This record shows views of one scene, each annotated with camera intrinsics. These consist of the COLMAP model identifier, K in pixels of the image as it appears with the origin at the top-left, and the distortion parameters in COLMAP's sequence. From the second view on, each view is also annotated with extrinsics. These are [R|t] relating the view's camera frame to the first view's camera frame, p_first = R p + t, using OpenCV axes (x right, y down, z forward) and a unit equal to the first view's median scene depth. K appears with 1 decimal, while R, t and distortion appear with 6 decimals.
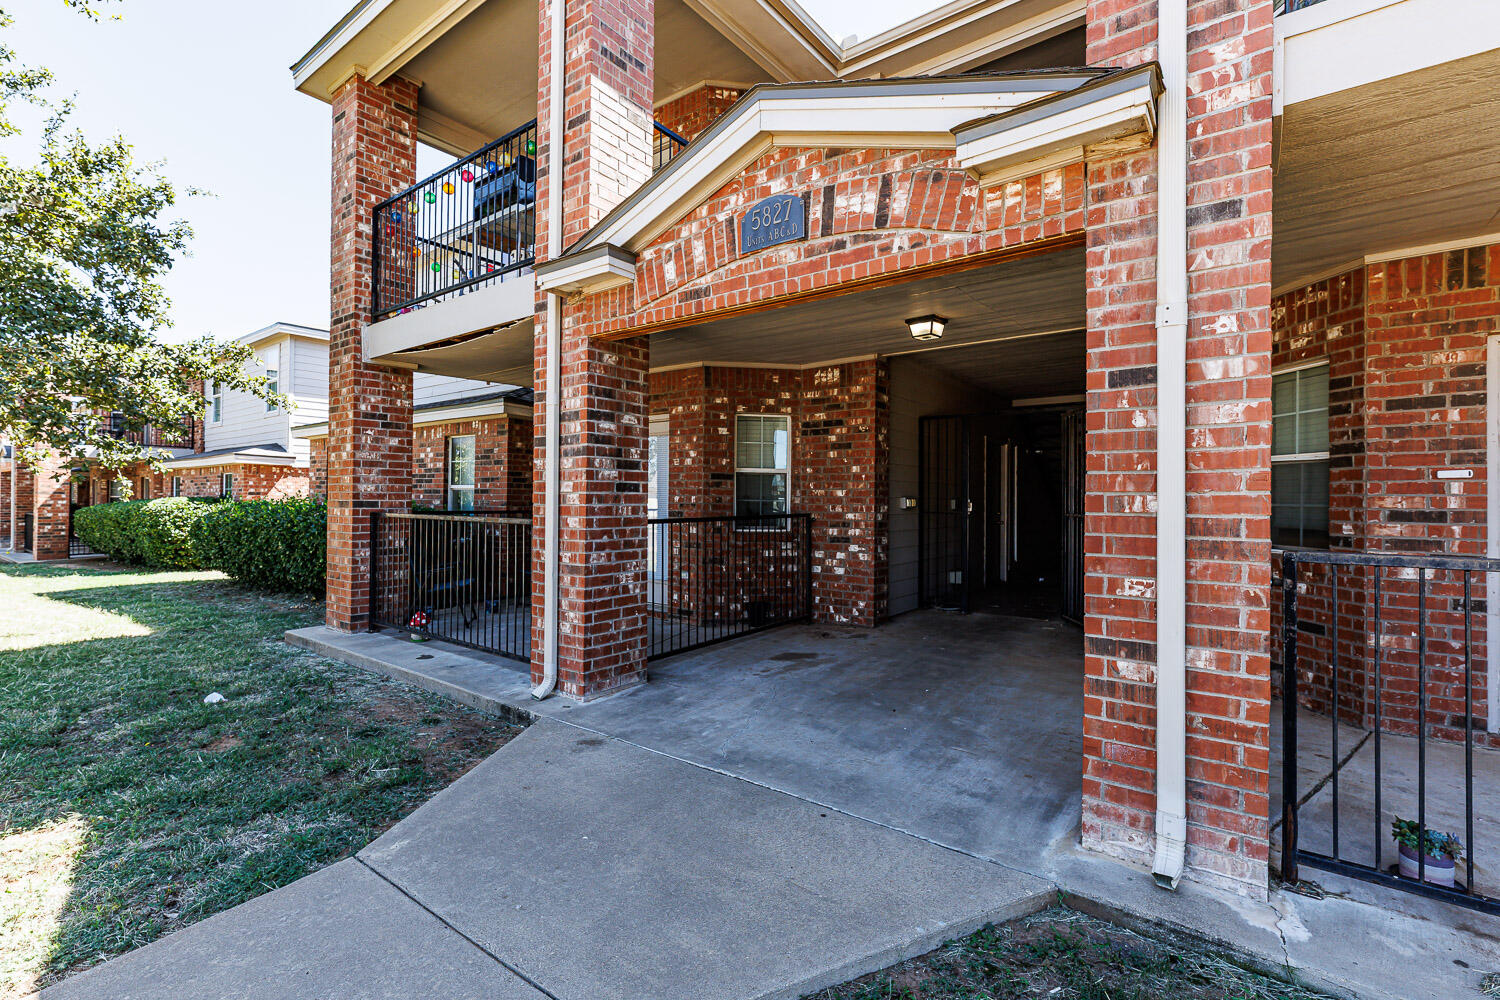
lens RADIAL K [[681.2, 0, 747.3], [0, 681.2, 491.1], [0, 0, 1]] dist [0.001525, 0.000435]
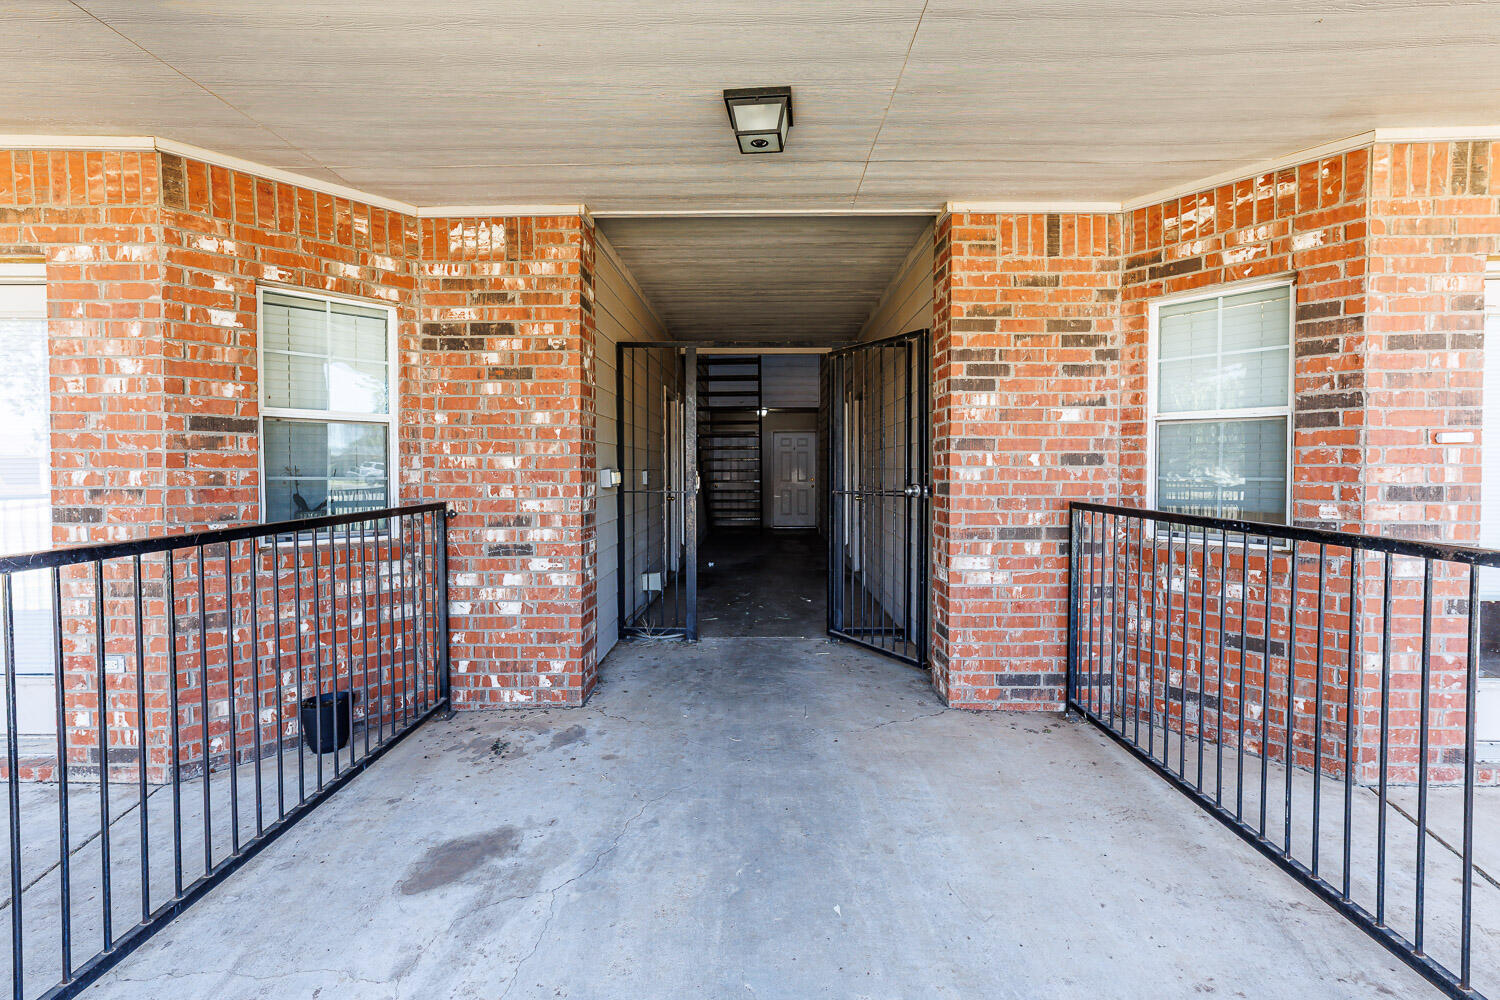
lens RADIAL K [[665.4, 0, 754.4], [0, 665.4, 481.5], [0, 0, 1]] dist [0.001751, 0.000931]
pose [[0.799801, -0.019298, 0.599954, -0.035457], [-0.001307, 0.999425, 0.033890, -0.000130], [-0.600263, -0.027889, 0.799316, 0.739827]]
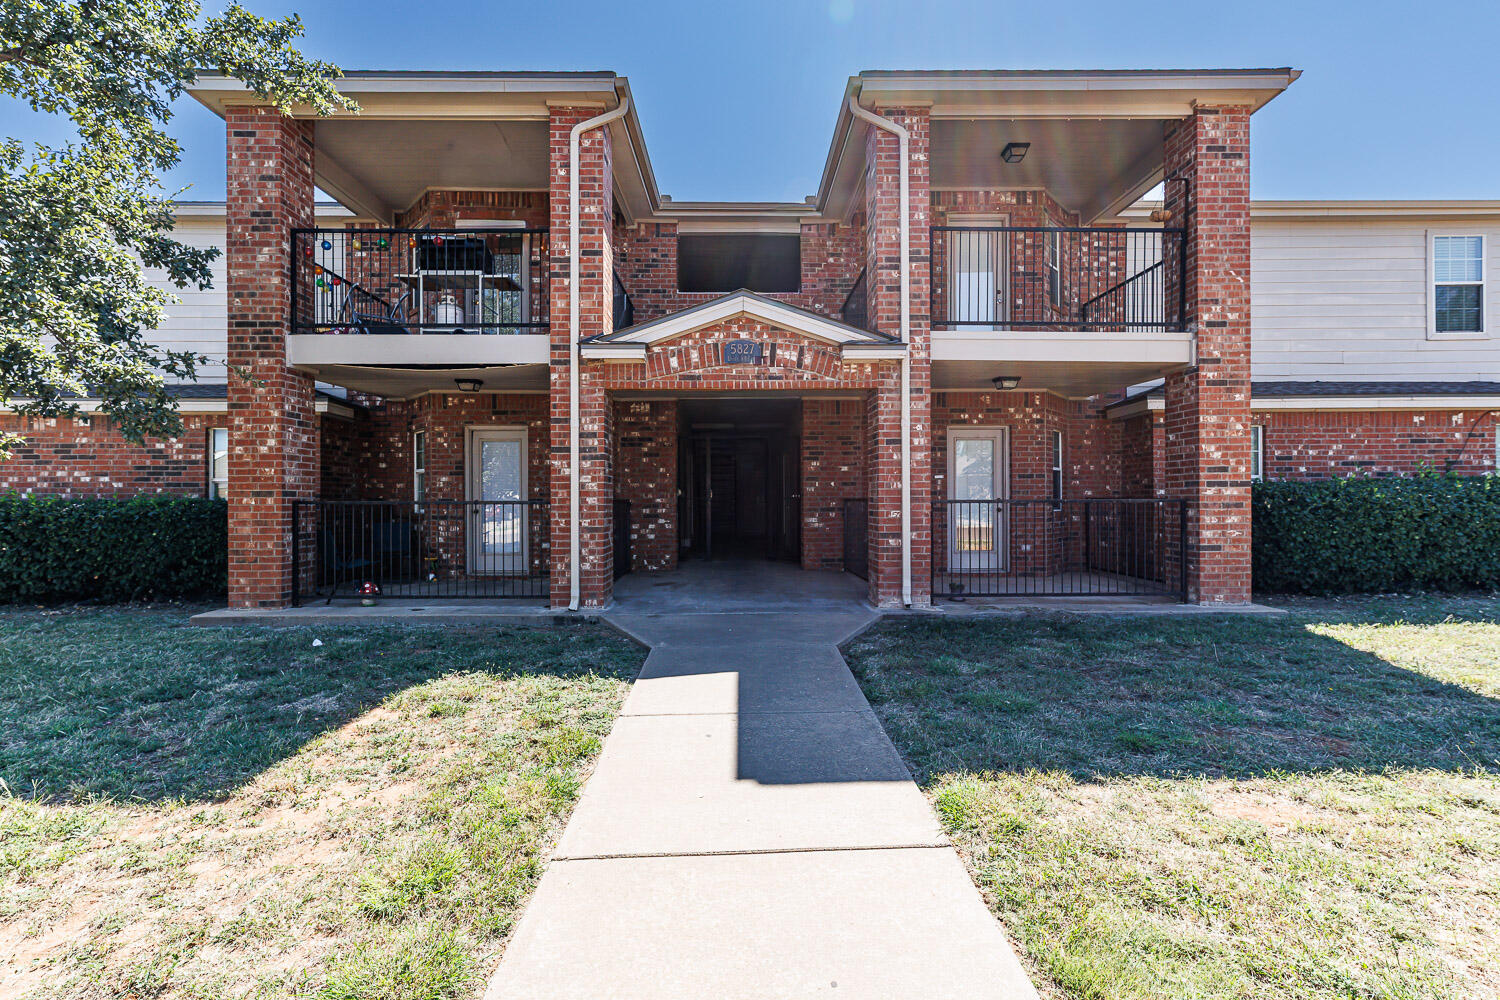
lens RADIAL K [[681.2, 0, 747.3], [0, 681.2, 491.1], [0, 0, 1]] dist [0.001525, 0.000435]
pose [[0.785587, -0.001737, 0.618749, -1.004460], [0.001910, 0.999998, 0.000383, 0.024060], [-0.618748, 0.000880, 0.785589, -0.523163]]
